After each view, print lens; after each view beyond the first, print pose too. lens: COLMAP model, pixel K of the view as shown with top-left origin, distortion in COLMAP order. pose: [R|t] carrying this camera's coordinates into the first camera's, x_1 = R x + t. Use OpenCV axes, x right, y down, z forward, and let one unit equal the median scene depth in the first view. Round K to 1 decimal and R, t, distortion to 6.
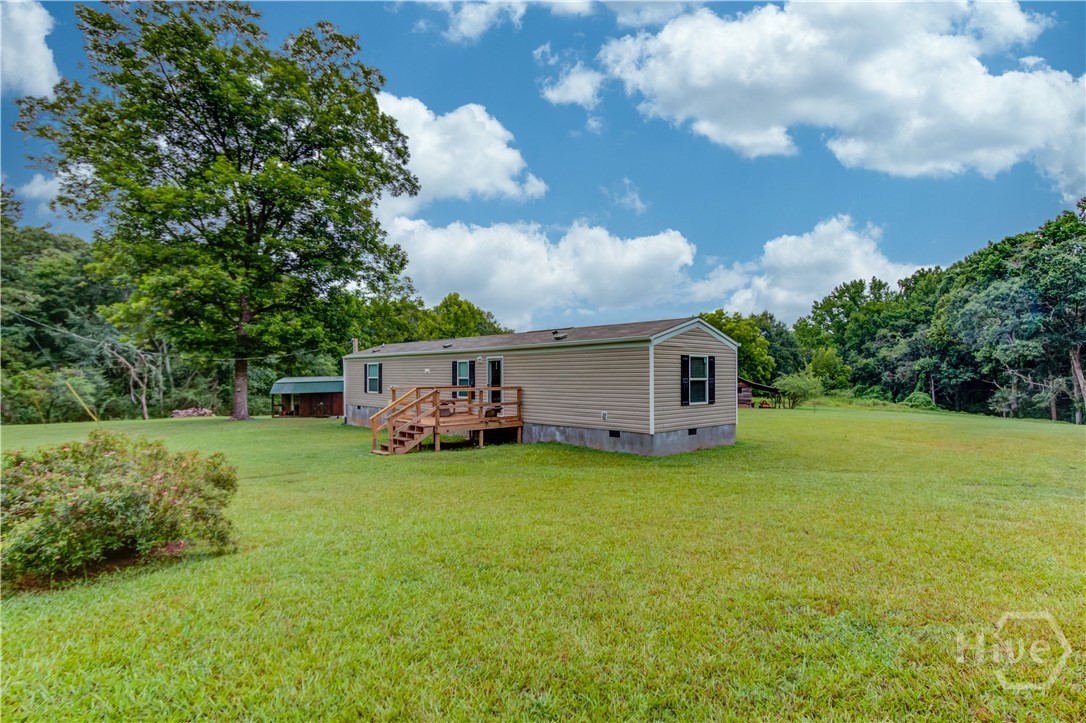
lens RADIAL K [[564.4, 0, 560.3], [0, 564.4, 371.2], [0, 0, 1]] dist [0.000614, 0.000420]
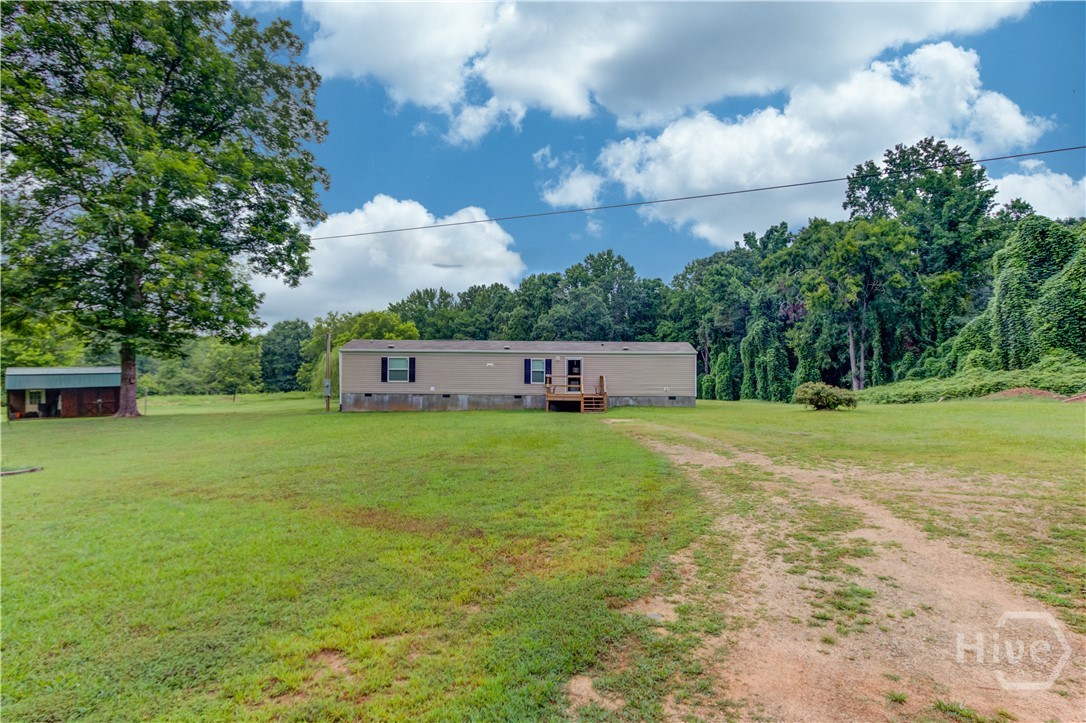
lens RADIAL K [[601.1, 0, 564.8], [0, 601.1, 358.1], [0, 0, 1]] dist [0.027856, 0.000617]
pose [[0.667137, 0.026323, 0.744470, -0.297028], [-0.014617, 0.999646, -0.022247, 0.003320], [-0.744792, 0.003960, 0.667285, -0.028626]]
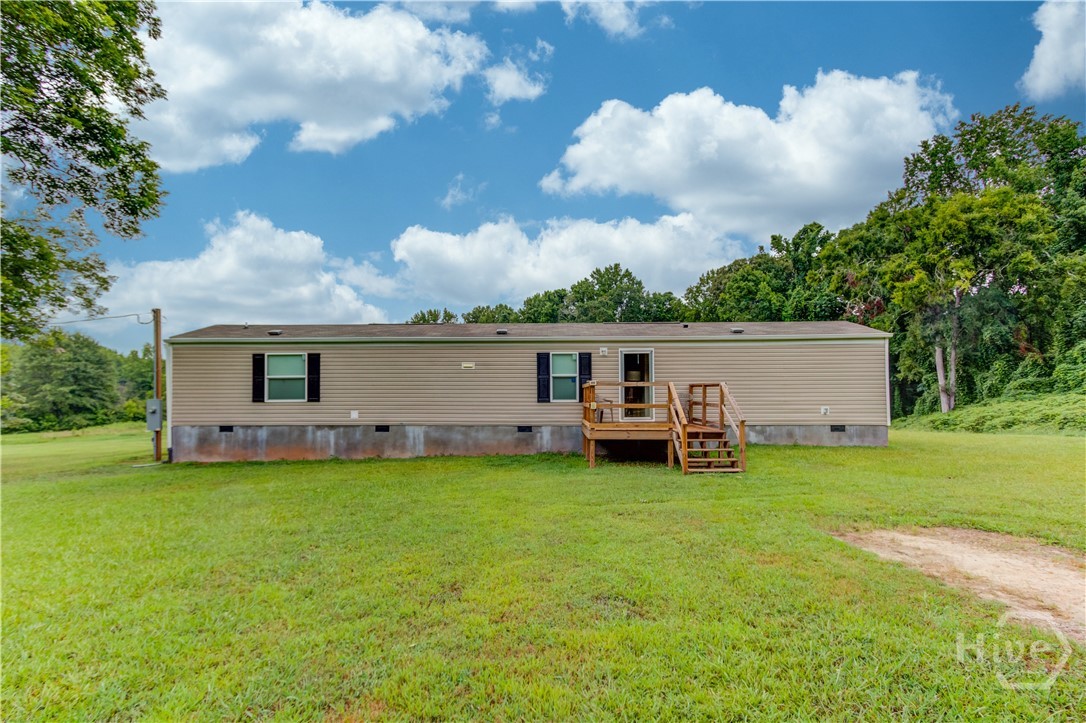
lens RADIAL K [[545.3, 0, 552.8], [0, 545.3, 376.4], [0, 0, 1]] dist [0.037378, 0.000060]
pose [[0.684469, 0.024327, 0.728636, -0.160805], [-0.003100, 0.999531, -0.030458, 0.008142], [-0.729035, 0.018589, 0.684224, 0.114424]]
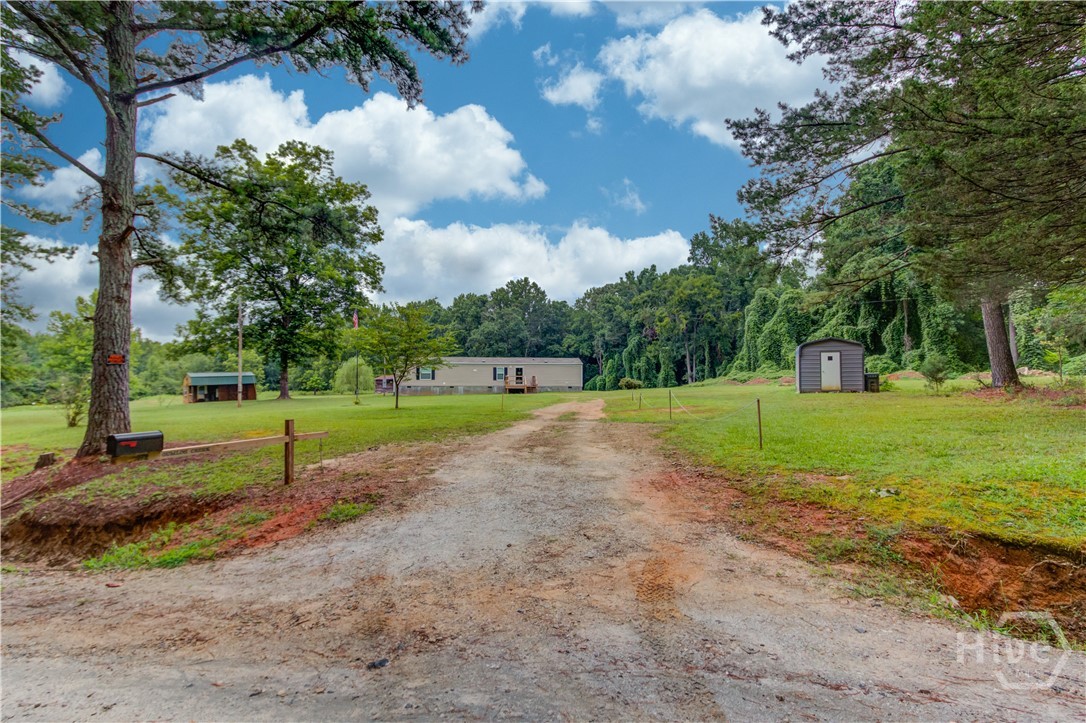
lens RADIAL K [[564.4, 0, 560.3], [0, 564.4, 371.2], [0, 0, 1]] dist [0.000614, 0.000420]
pose [[0.552782, 0.010489, 0.833260, -0.539158], [-0.009531, 0.999935, -0.006264, 0.003857], [-0.833271, -0.004479, 0.552846, -0.190208]]
